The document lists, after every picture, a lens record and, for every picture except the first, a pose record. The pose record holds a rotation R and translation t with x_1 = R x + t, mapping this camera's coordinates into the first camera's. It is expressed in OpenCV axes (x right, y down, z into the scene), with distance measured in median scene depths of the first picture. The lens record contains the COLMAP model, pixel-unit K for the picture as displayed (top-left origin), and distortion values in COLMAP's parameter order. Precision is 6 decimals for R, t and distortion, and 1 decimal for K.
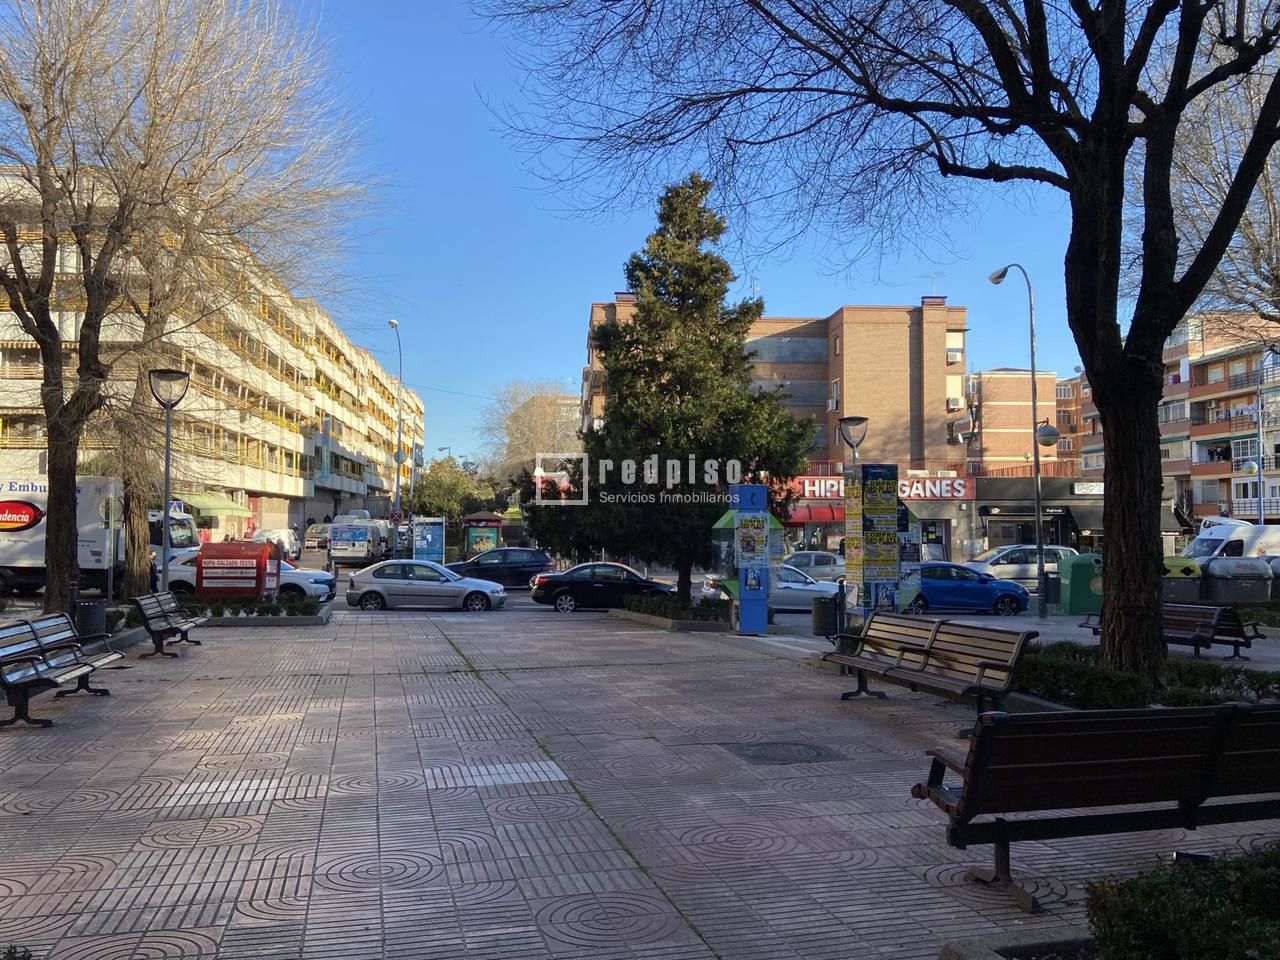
lens RADIAL K [[1020.8, 0, 640.0], [0, 1020.8, 480.0], [0, 0, 1]] dist [0.001510, 0.000796]
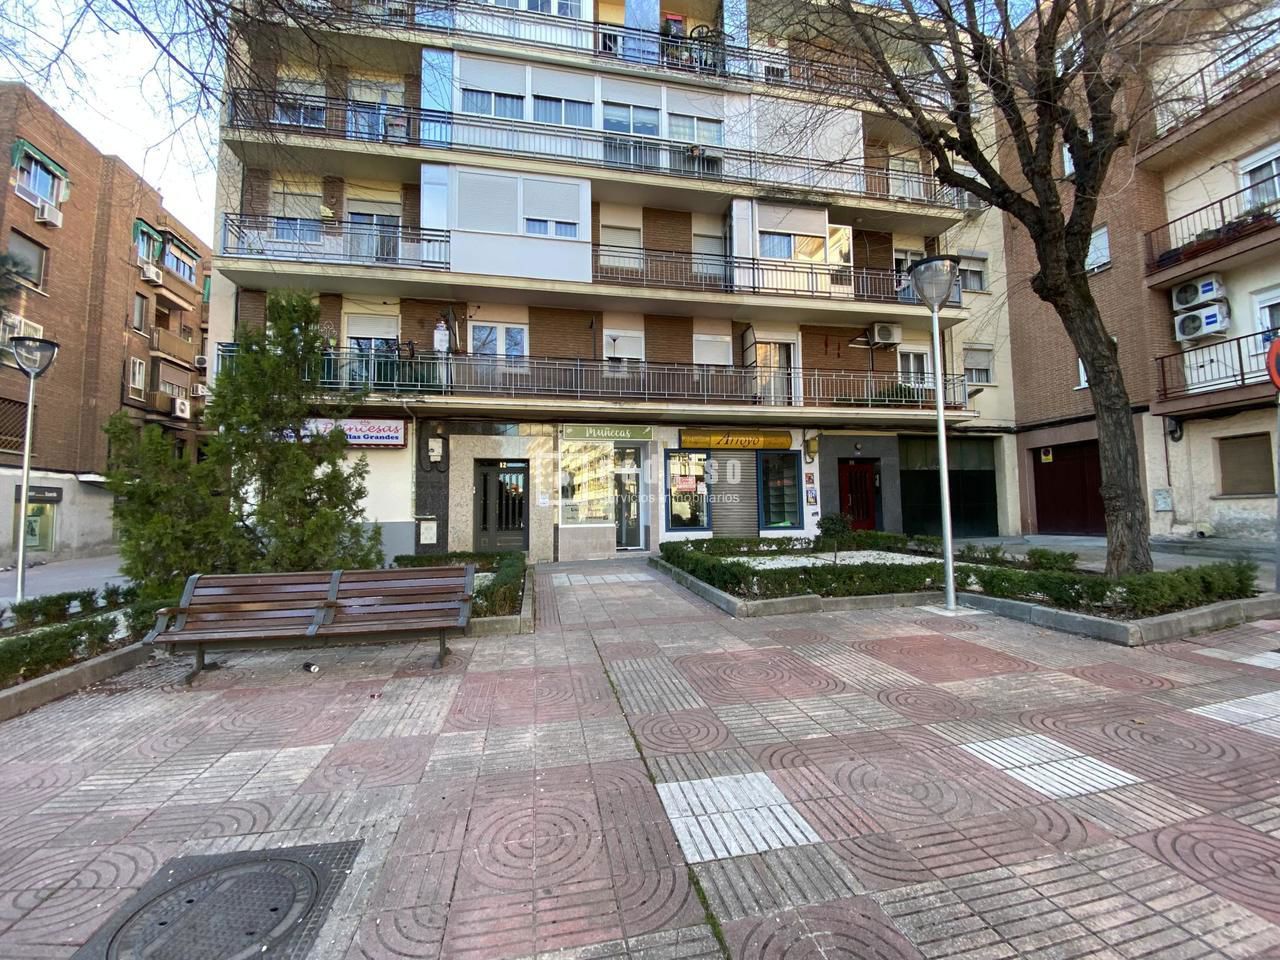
lens RADIAL K [[514.7, 0, 640.0], [0, 514.7, 480.0], [0, 0, 1]] dist [-0.000817, -0.000095]
pose [[-0.998195, 0.017422, 0.057468, -0.091843], [0.010927, 0.993711, -0.111444, 0.114399], [-0.059048, -0.110615, -0.992108, 1.551038]]
